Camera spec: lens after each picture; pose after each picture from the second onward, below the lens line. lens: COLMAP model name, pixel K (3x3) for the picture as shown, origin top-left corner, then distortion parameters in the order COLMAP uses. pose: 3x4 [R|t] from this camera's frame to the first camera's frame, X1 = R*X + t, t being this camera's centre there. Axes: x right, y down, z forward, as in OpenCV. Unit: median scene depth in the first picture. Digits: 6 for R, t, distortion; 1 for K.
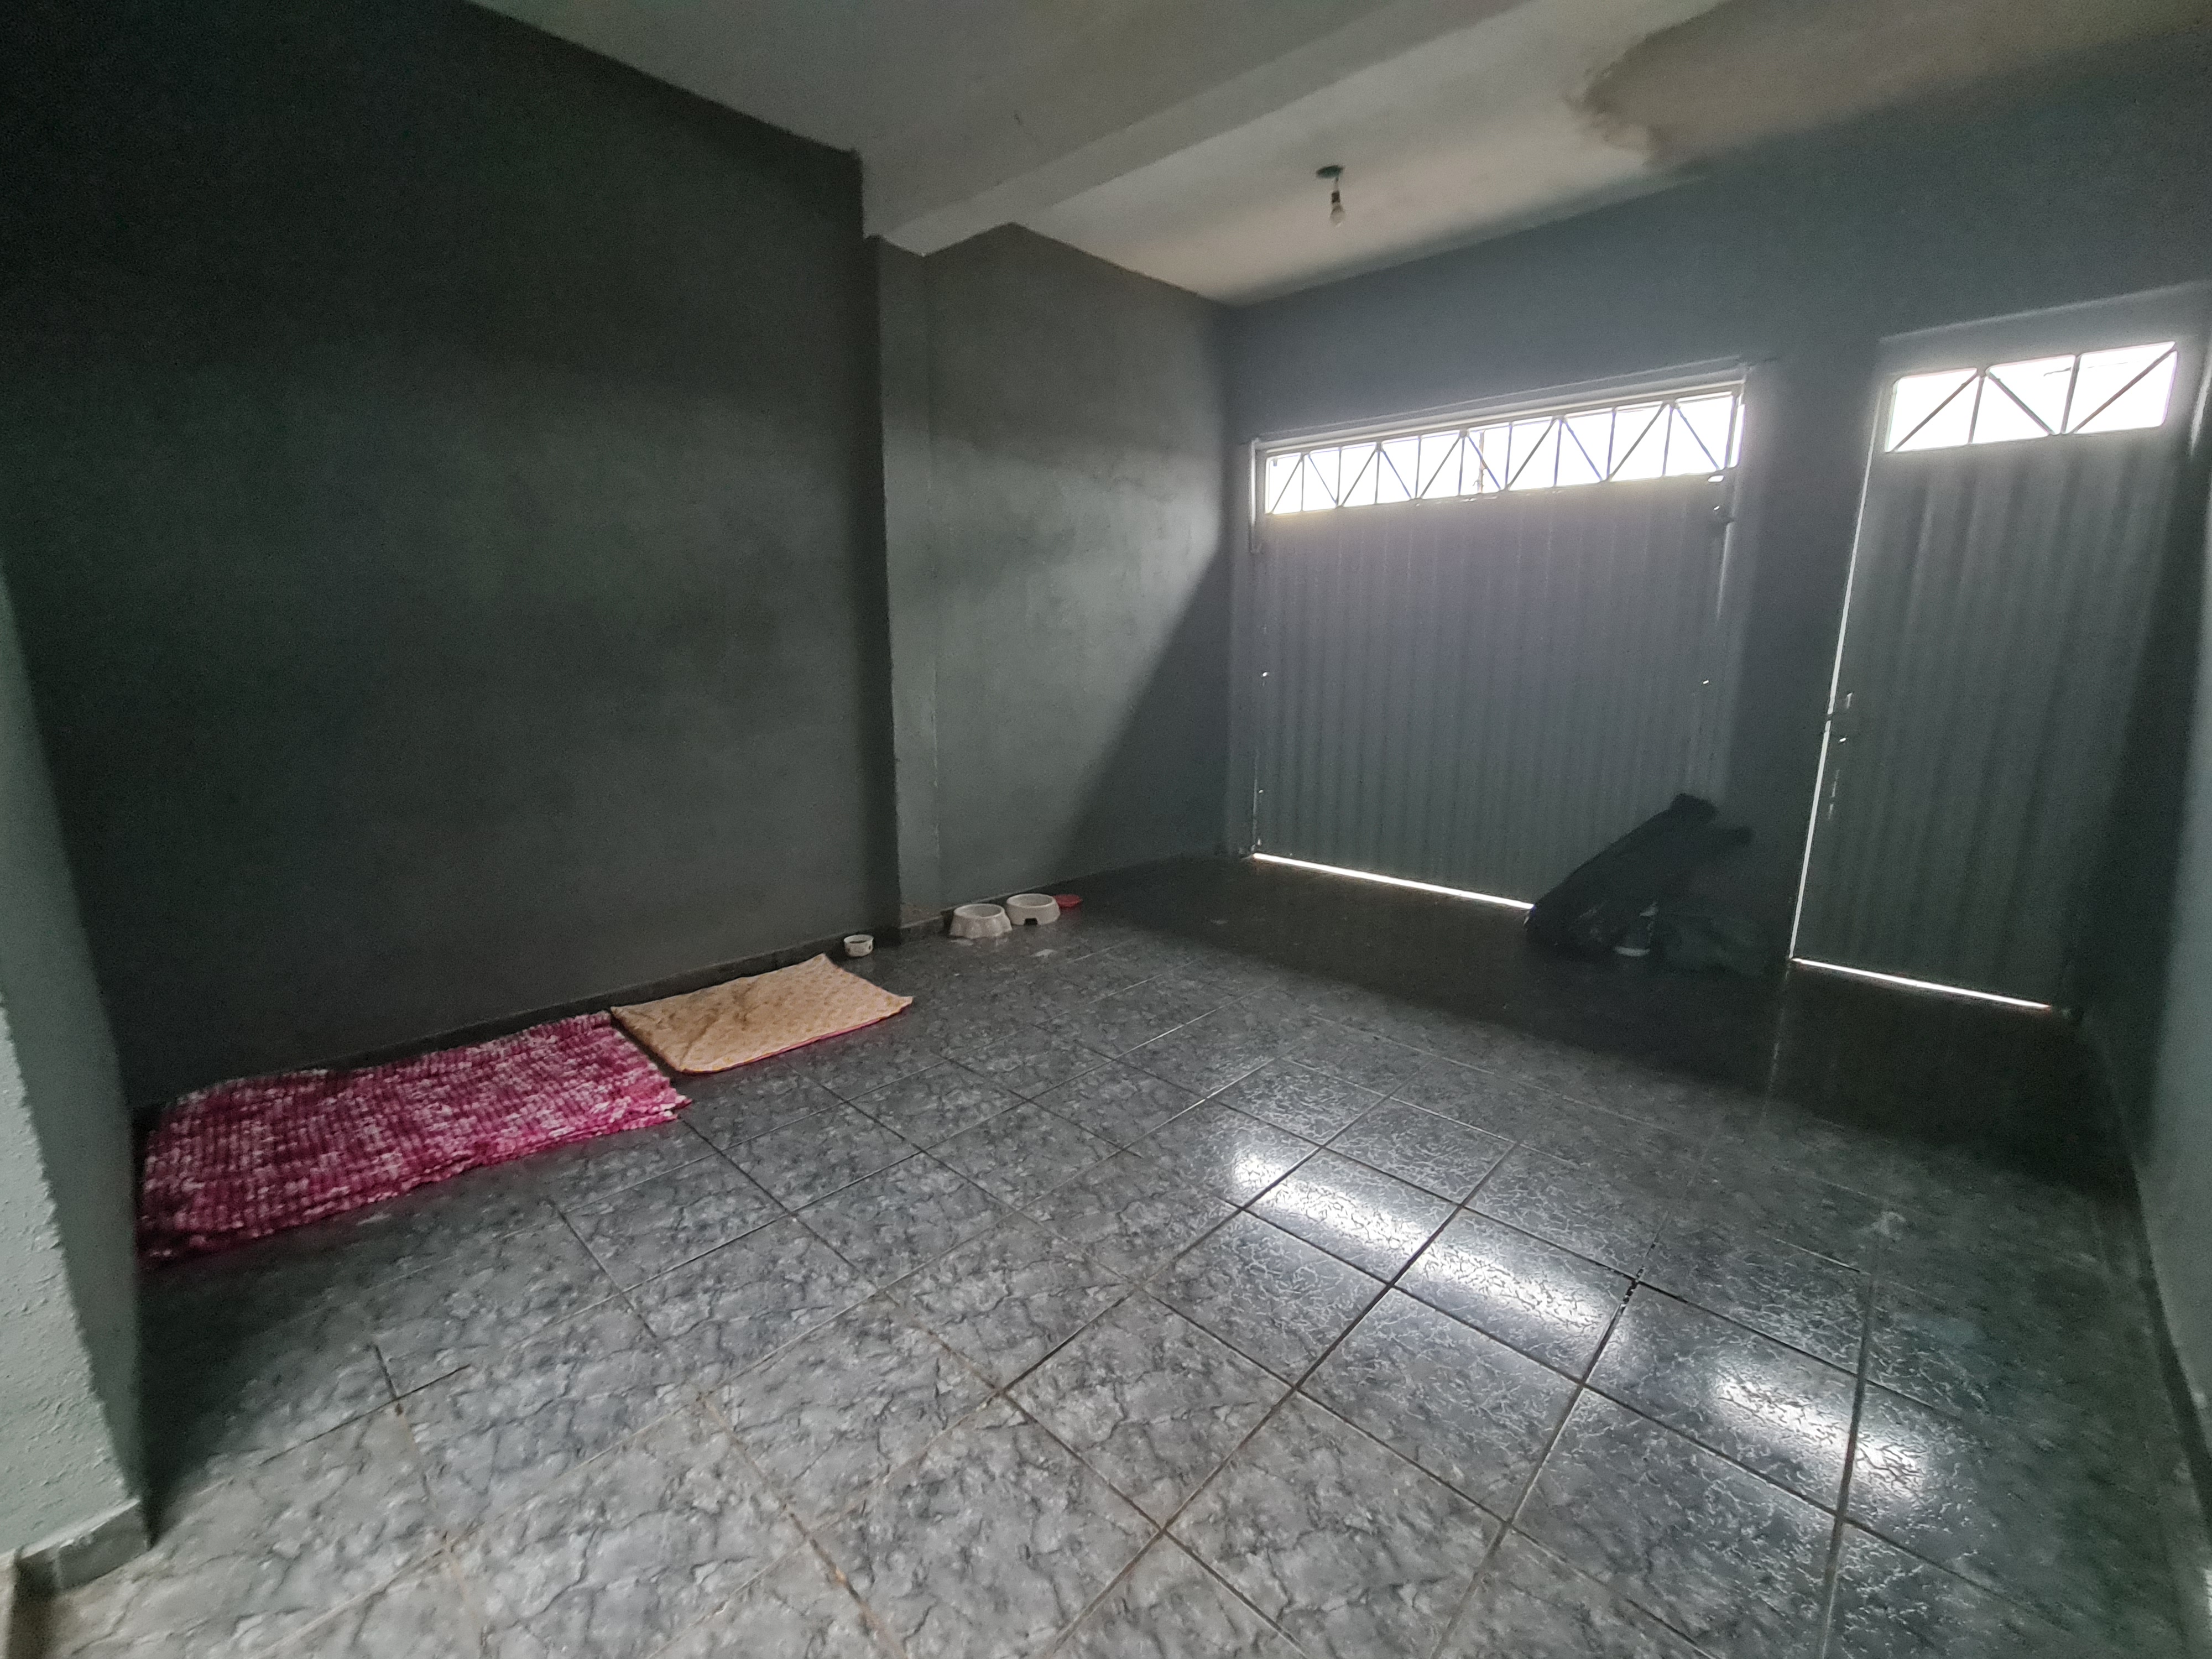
lens RADIAL K [[899.8, 0, 1105.1], [0, 899.8, 821.7], [0, 0, 1]] dist [-0.003200, -0.000182]
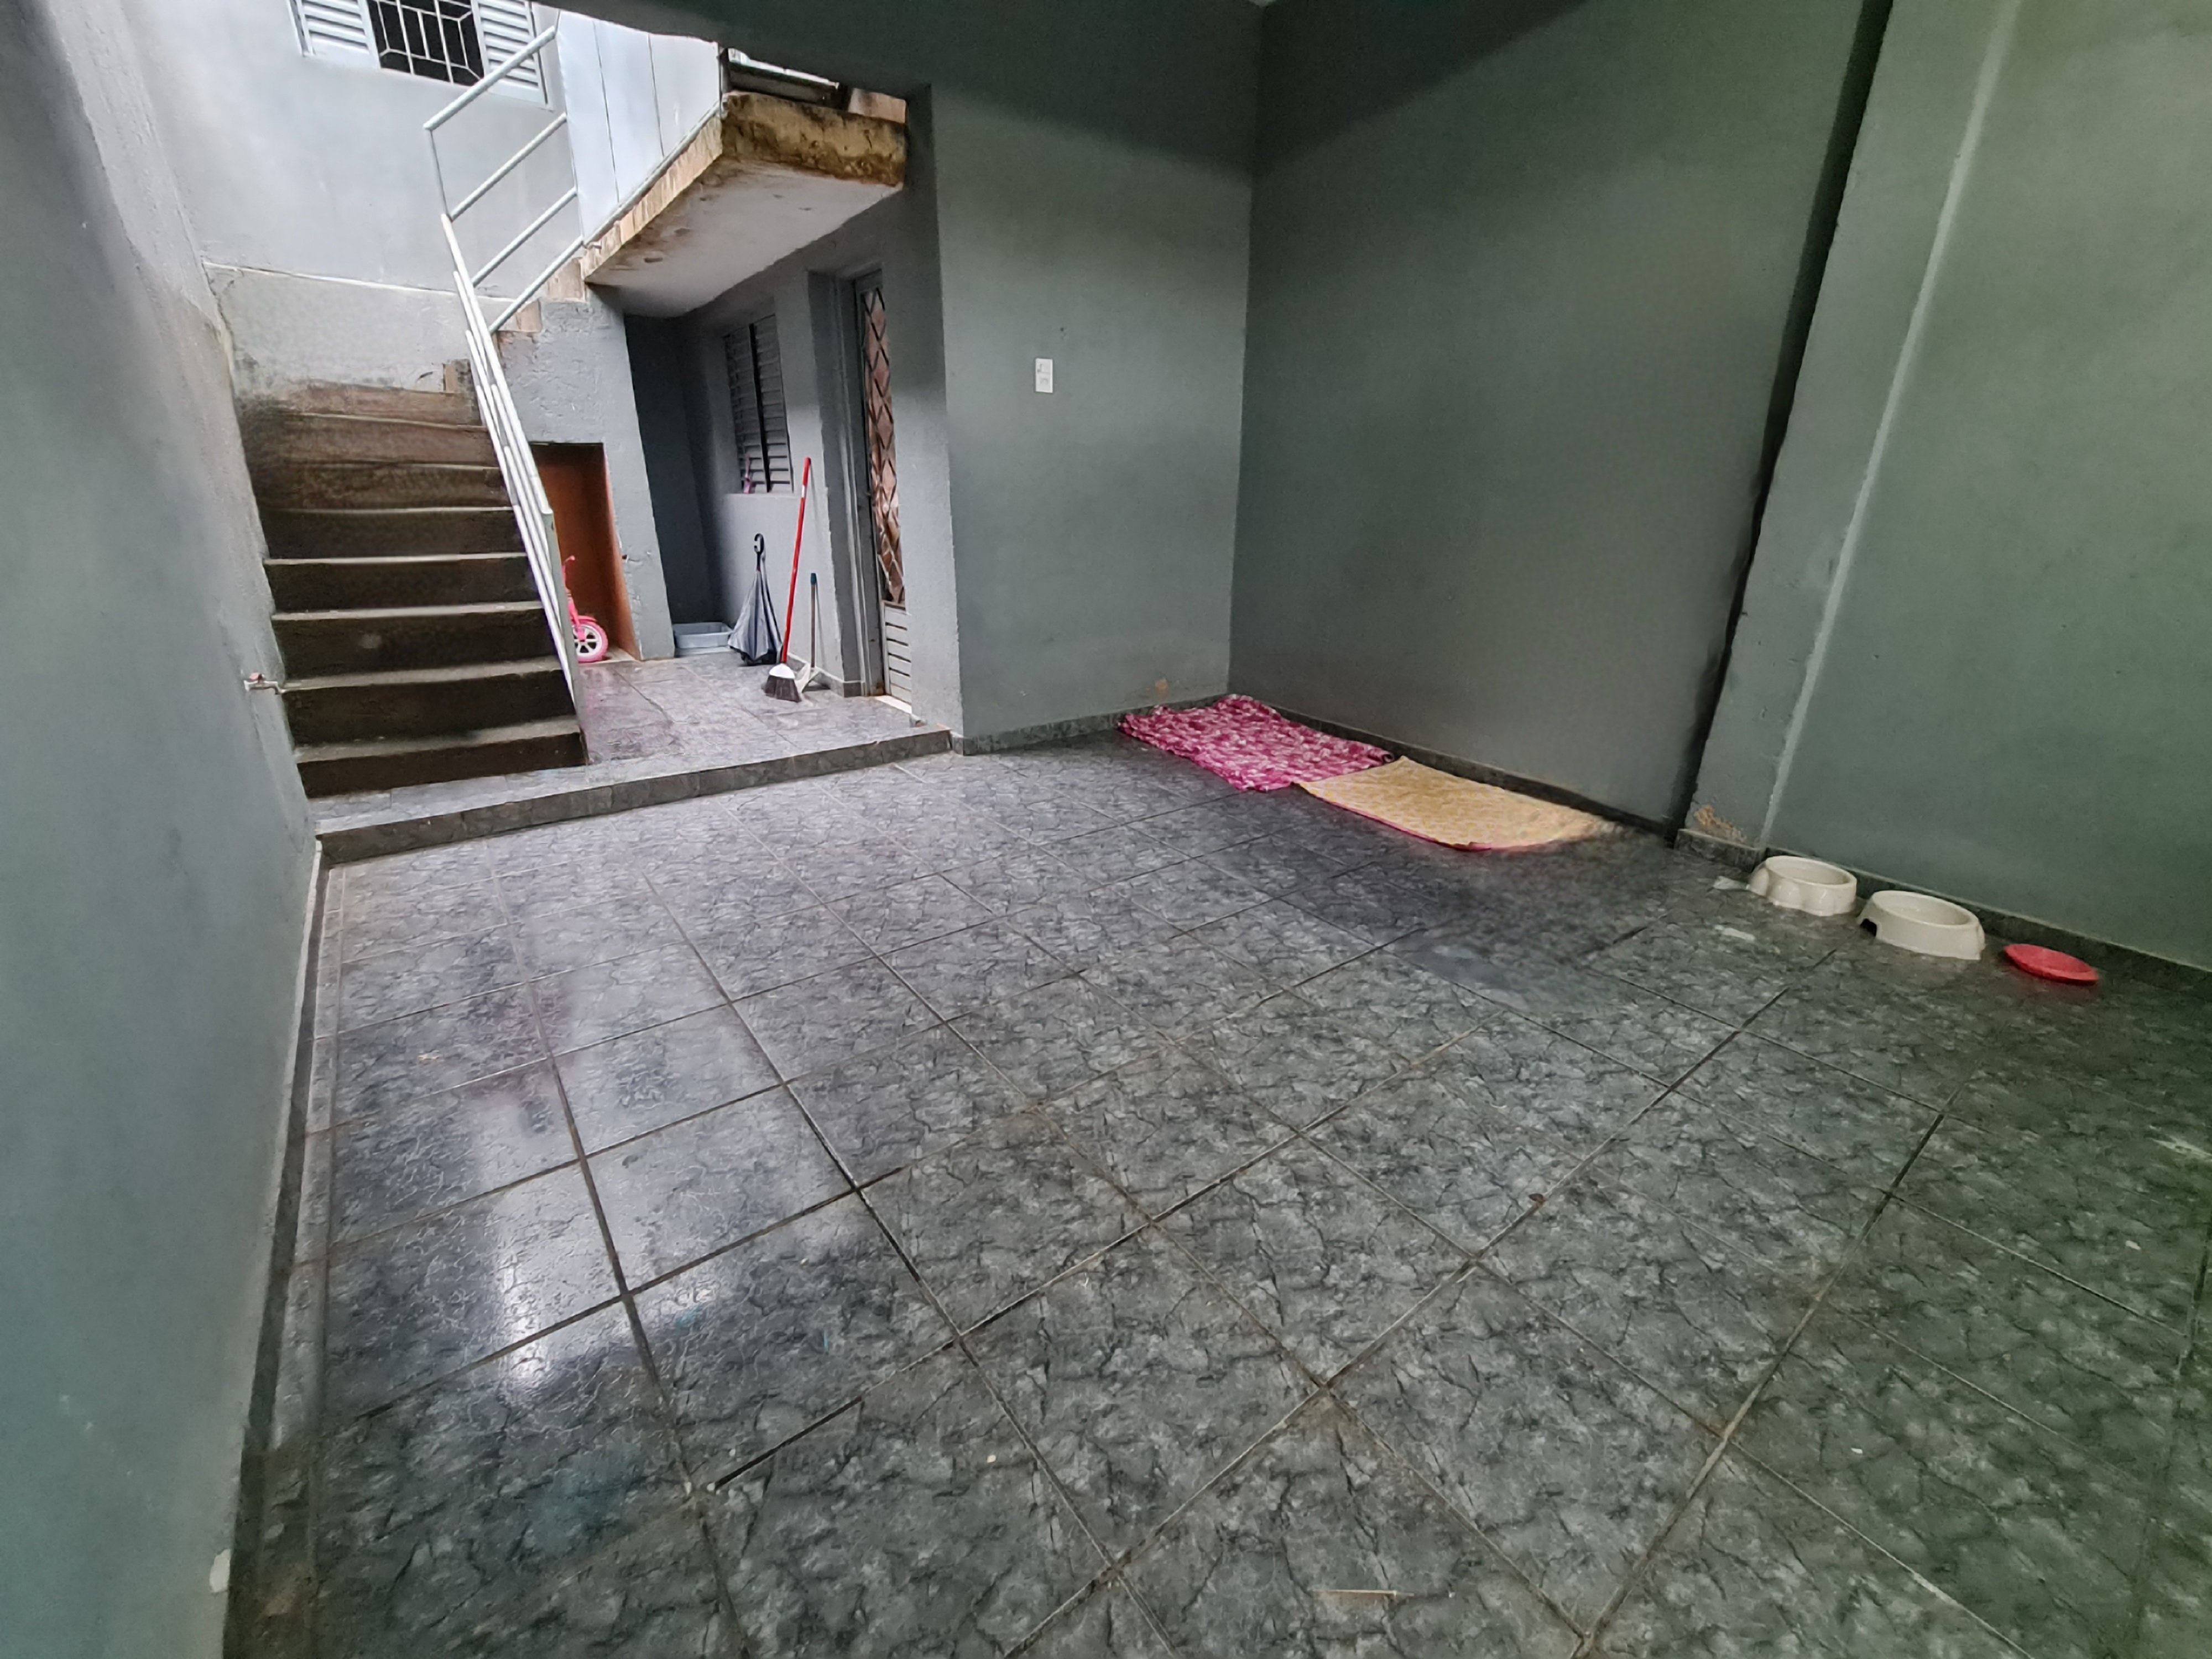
lens RADIAL K [[899.8, 0, 1106.2], [0, 899.8, 831.9], [0, 0, 1]] dist [-0.003200, -0.000182]
pose [[-0.158722, 0.353976, -0.921688, 0.983425], [-0.214667, 0.898817, 0.382159, -0.123660], [0.963704, 0.258513, -0.066675, 0.976836]]
